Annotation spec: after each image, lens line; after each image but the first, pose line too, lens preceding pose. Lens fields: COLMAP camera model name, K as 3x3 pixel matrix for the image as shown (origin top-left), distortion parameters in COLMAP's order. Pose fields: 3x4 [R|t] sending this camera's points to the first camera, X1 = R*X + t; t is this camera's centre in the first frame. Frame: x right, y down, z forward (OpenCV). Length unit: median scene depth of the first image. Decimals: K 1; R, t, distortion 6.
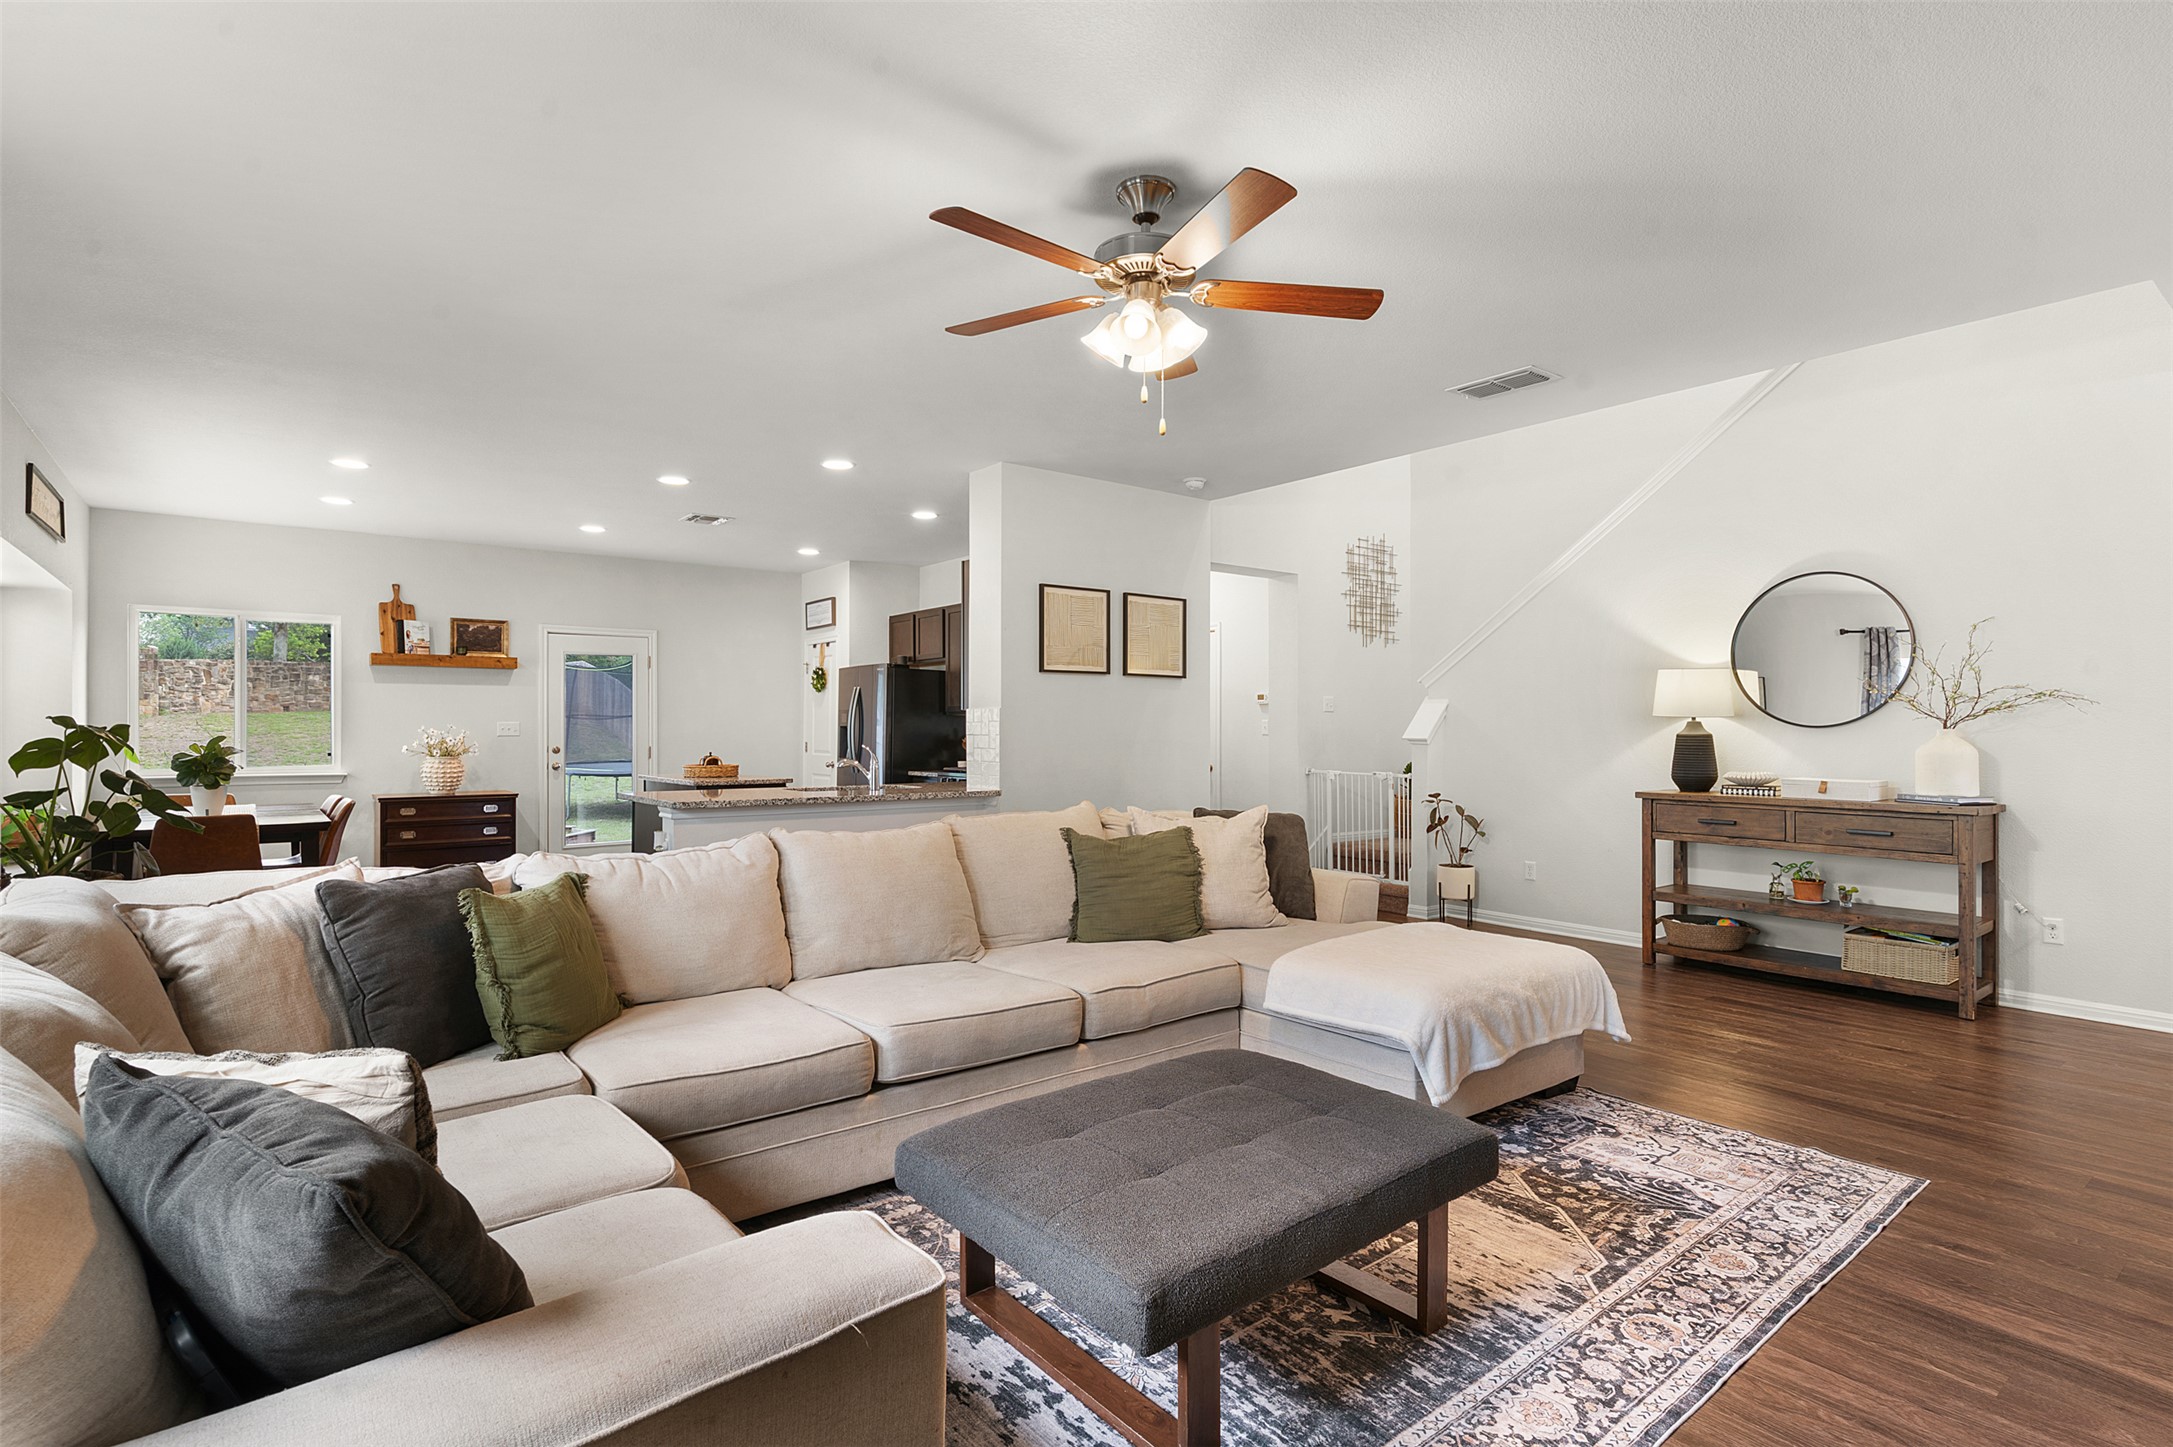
lens RADIAL K [[1063.8, 0, 1076.5], [0, 1063.8, 721.0], [0, 0, 1]] dist [0.004842, -0.002204]
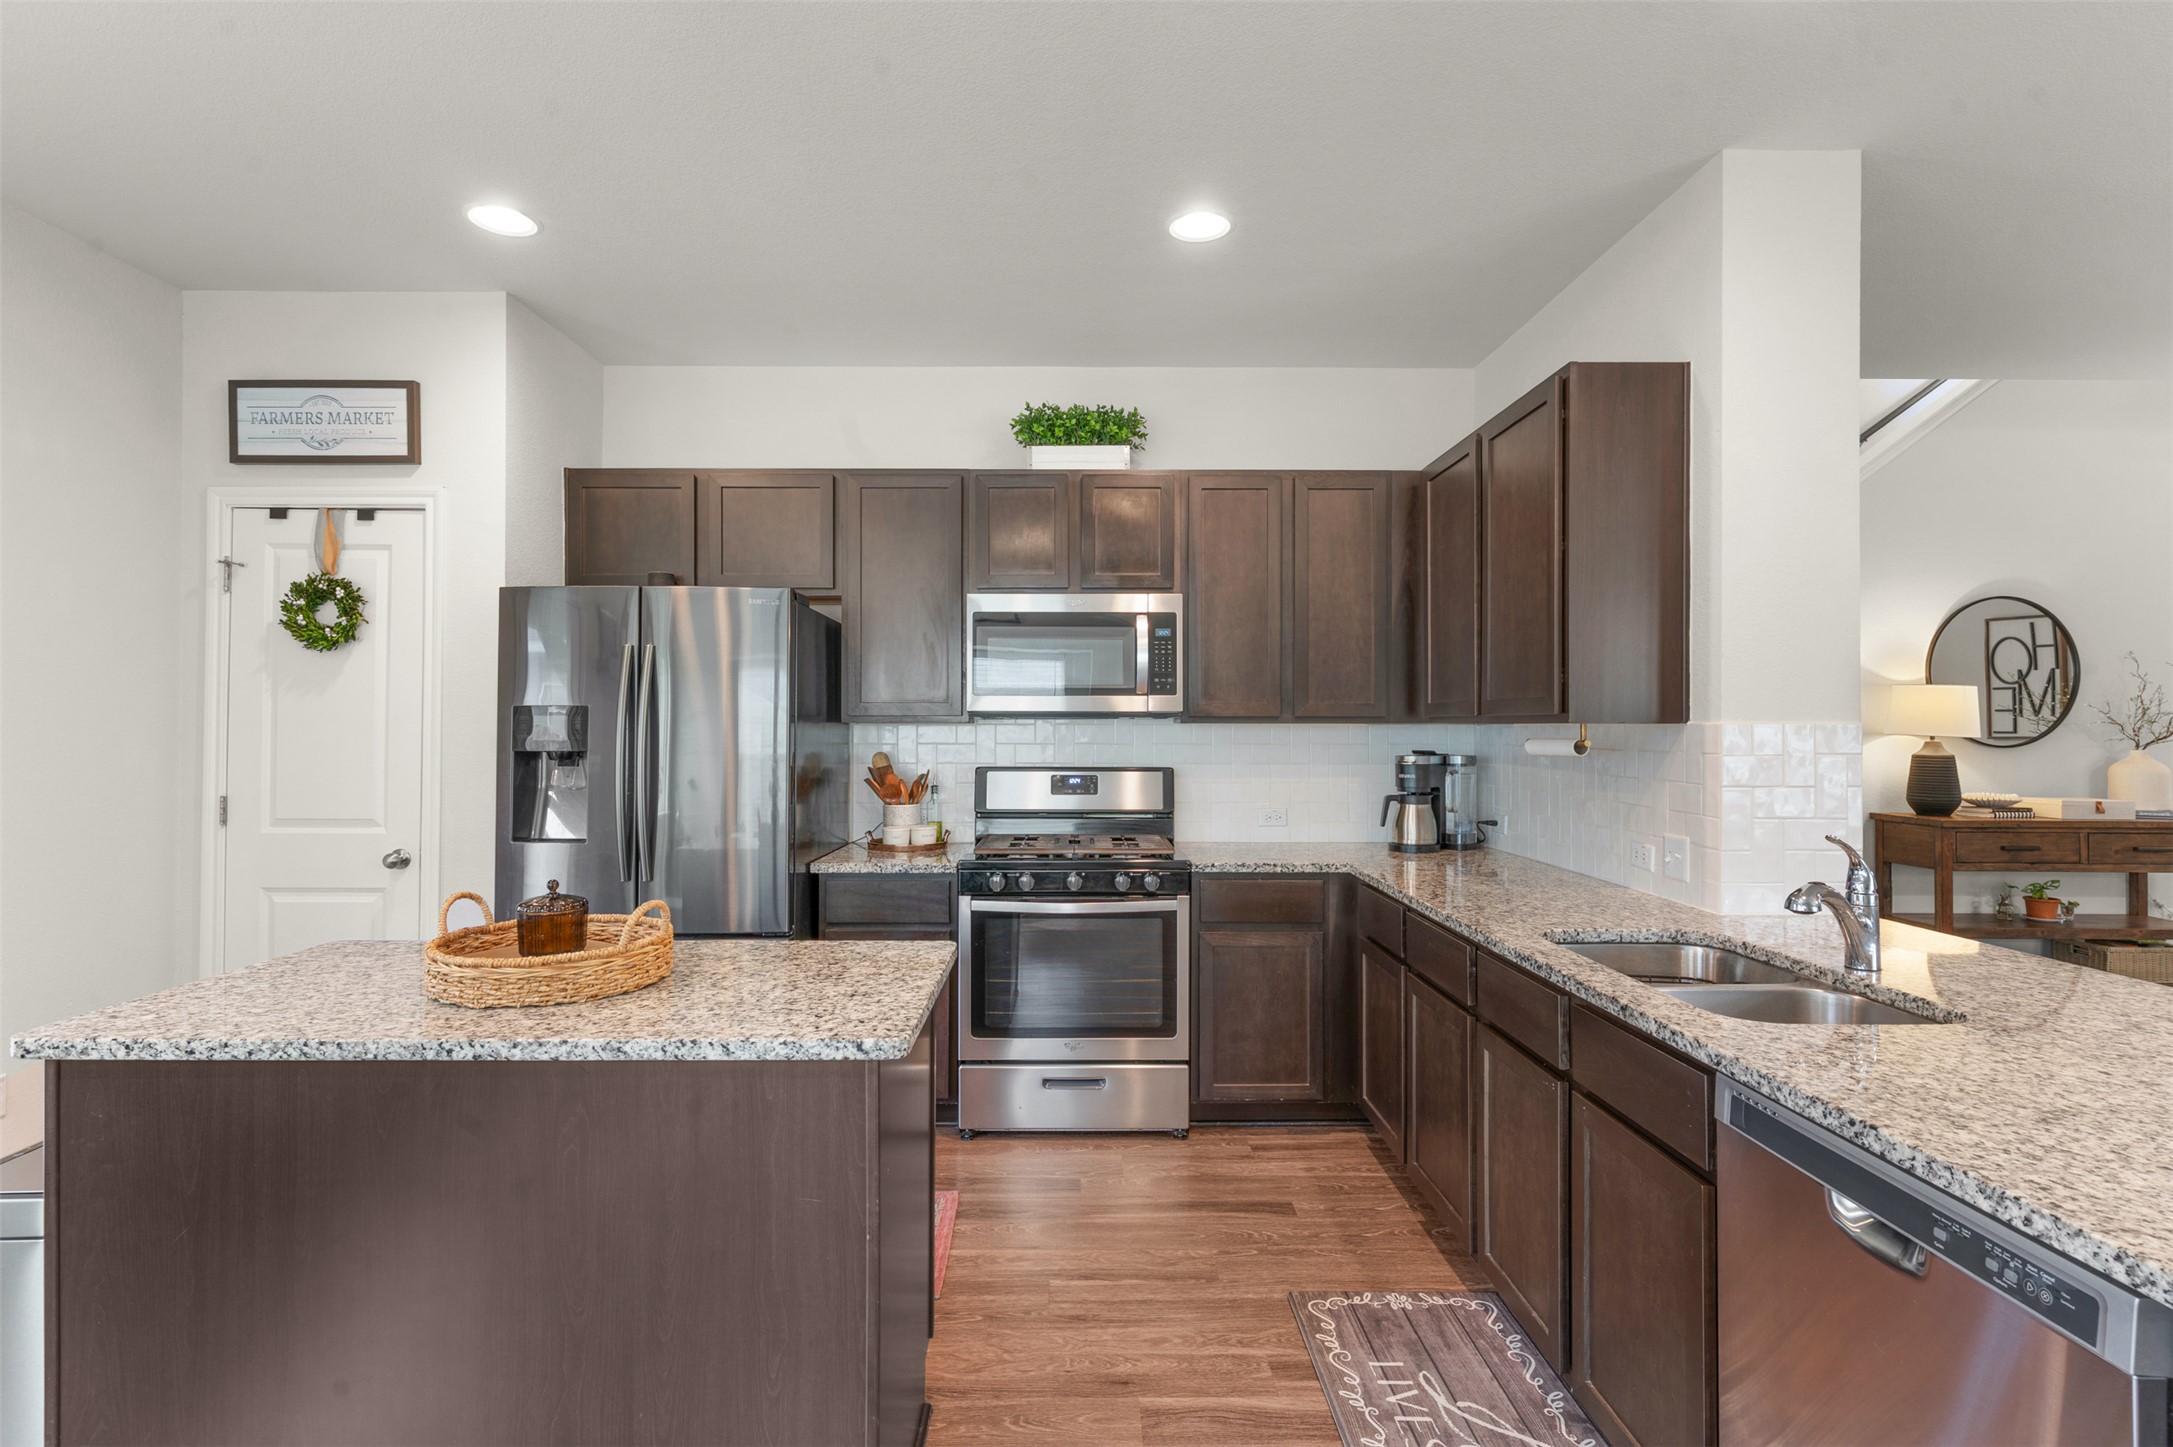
lens RADIAL K [[1057.4, 0, 1071.5], [0, 1057.4, 722.4], [0, 0, 1]] dist [0.000966, 0.000215]
pose [[0.612933, 0.003194, 0.790128, -1.257169], [-0.010901, 0.999931, 0.004414, -0.025016], [-0.790059, -0.011318, 0.612926, 2.022385]]
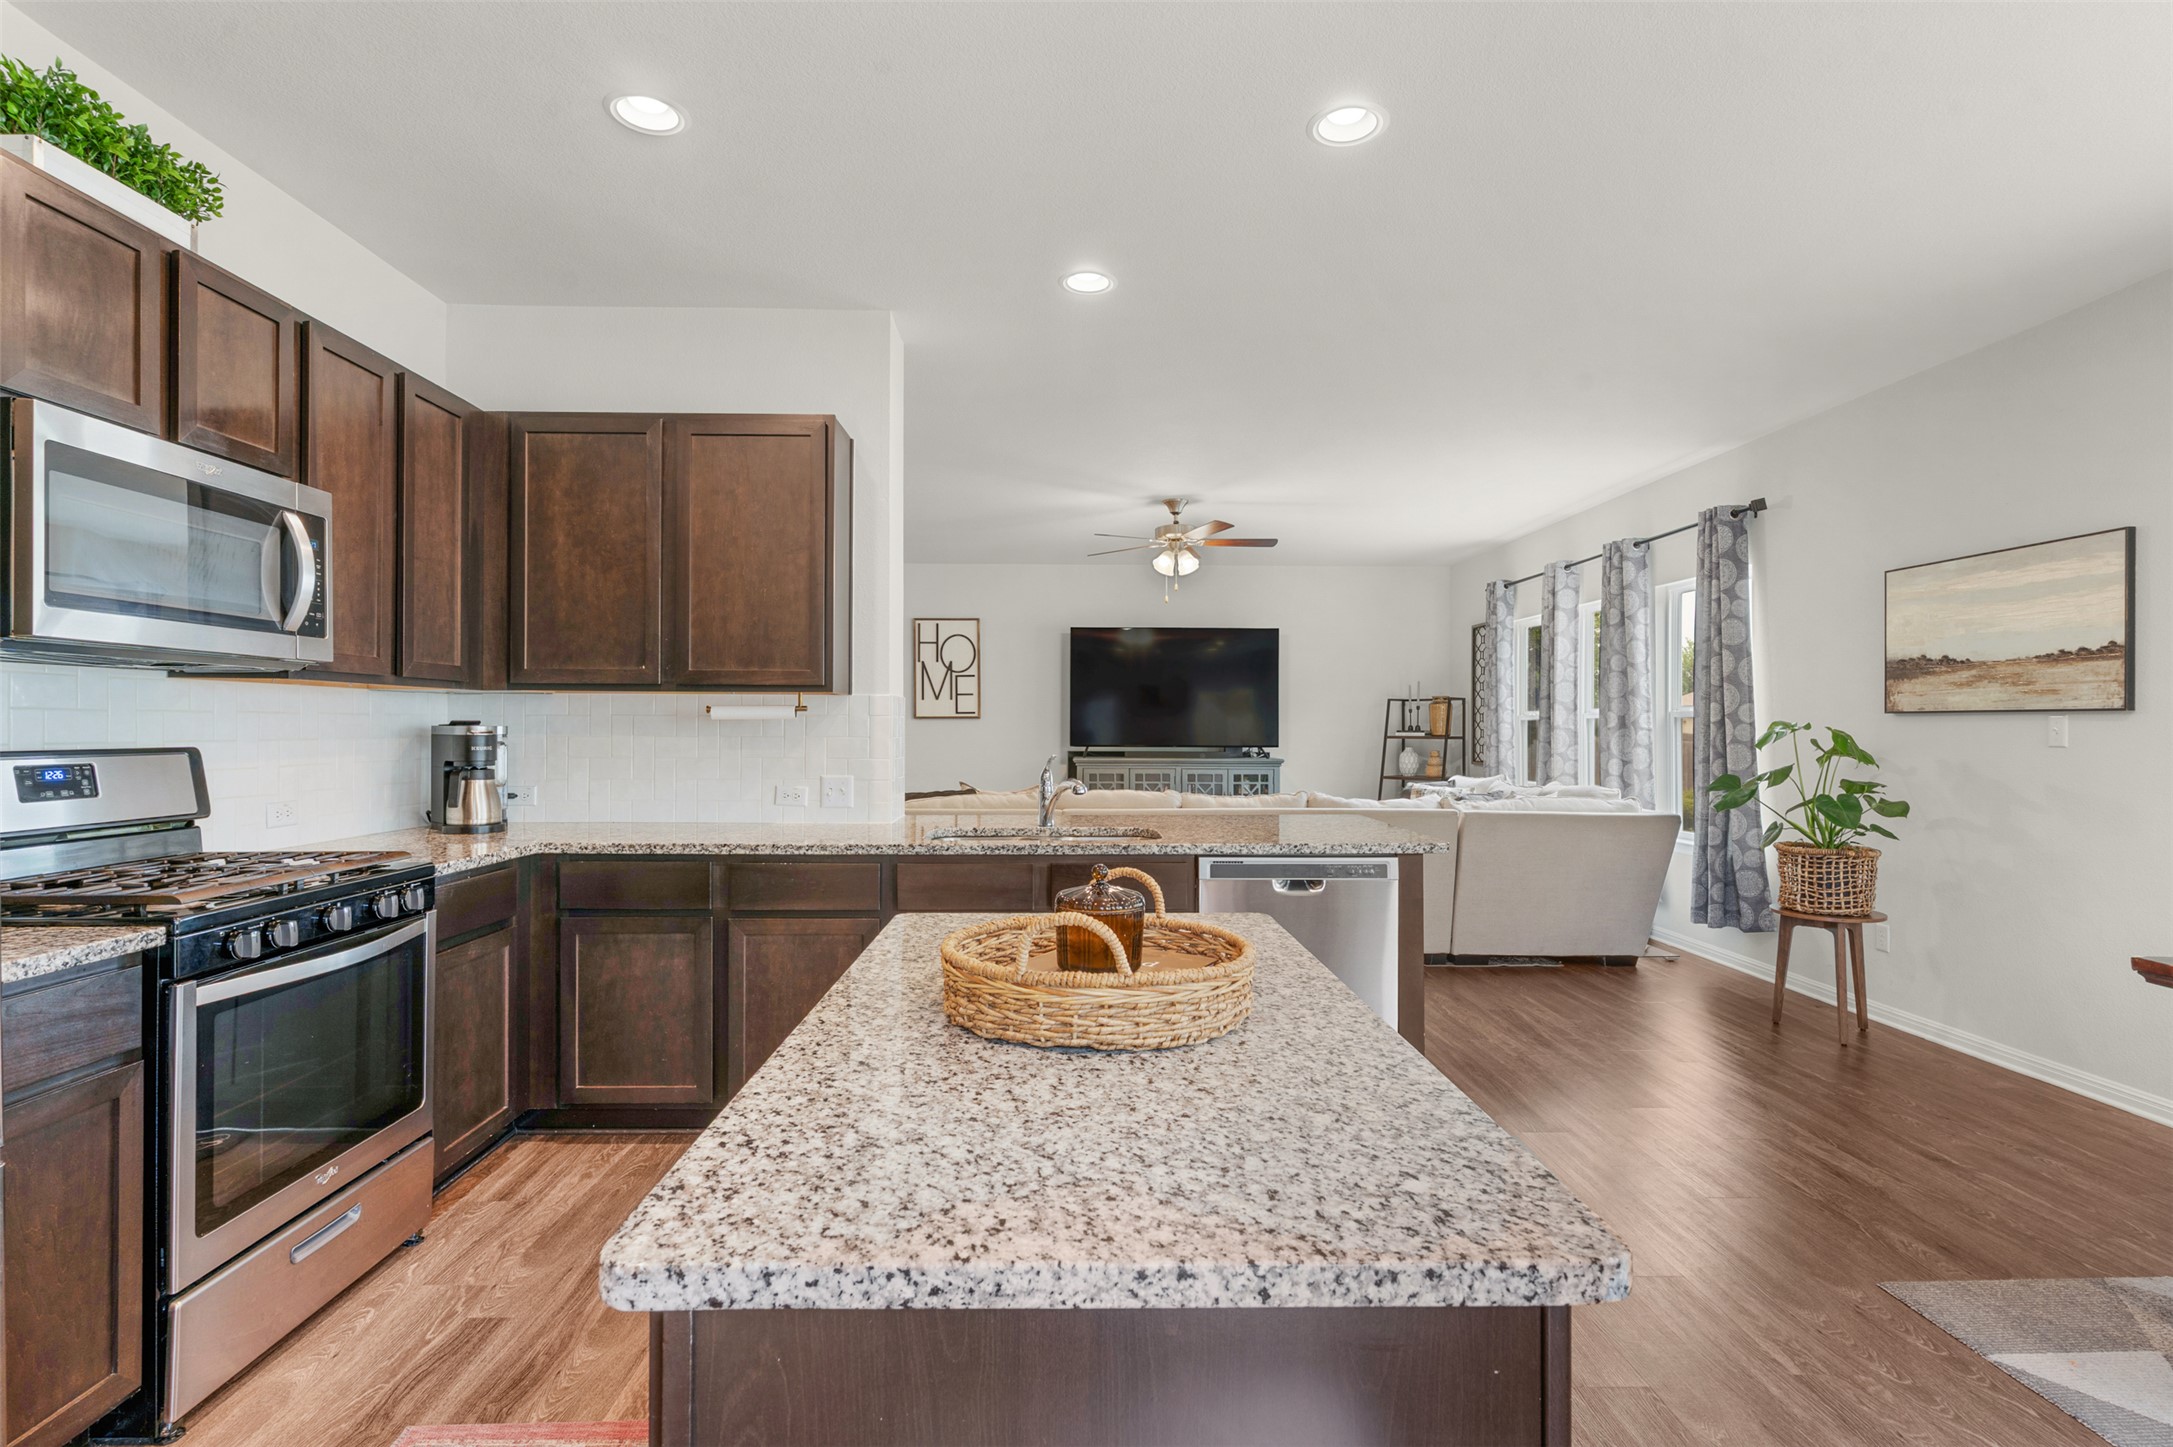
lens RADIAL K [[1050.2, 0, 1075.5], [0, 1050.2, 721.1], [0, 0, 1]] dist [0.002428, 0.000202]
pose [[-0.793806, -0.000551, 0.608171, -1.202738], [-0.009665, 0.999885, -0.011710, 0.021364], [-0.608094, -0.015174, -0.793720, 3.048064]]
